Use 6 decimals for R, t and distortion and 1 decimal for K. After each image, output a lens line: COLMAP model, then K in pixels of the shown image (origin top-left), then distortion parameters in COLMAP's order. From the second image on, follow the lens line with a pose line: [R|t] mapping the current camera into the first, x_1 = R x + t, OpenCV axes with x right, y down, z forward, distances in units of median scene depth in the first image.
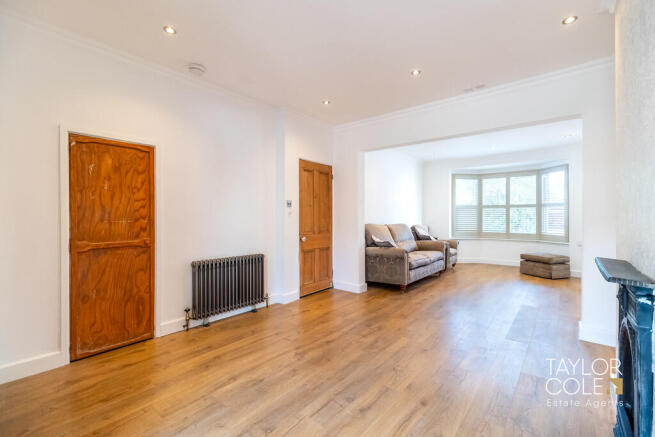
lens RADIAL K [[287.0, 0, 327.1], [0, 287.0, 216.9], [0, 0, 1]] dist [-0.004070, -0.000588]
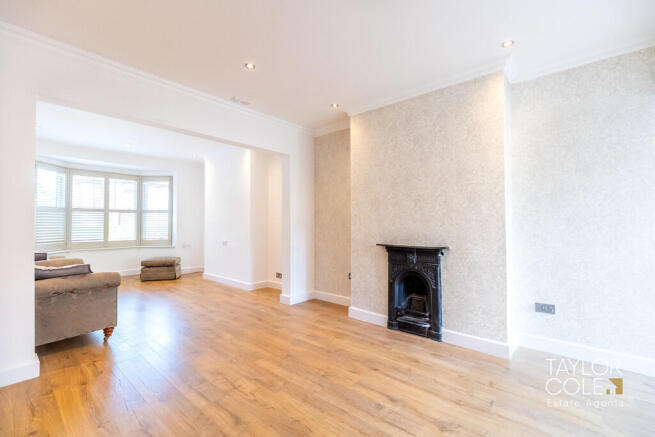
lens RADIAL K [[287.0, 0, 327.1], [0, 287.0, 220.1], [0, 0, 1]] dist [-0.004070, -0.000588]
pose [[0.007533, 0.005563, 0.999956, -0.317225], [-0.000875, 0.999984, -0.005556, -0.004965], [-0.999971, -0.000833, 0.007538, 0.399190]]
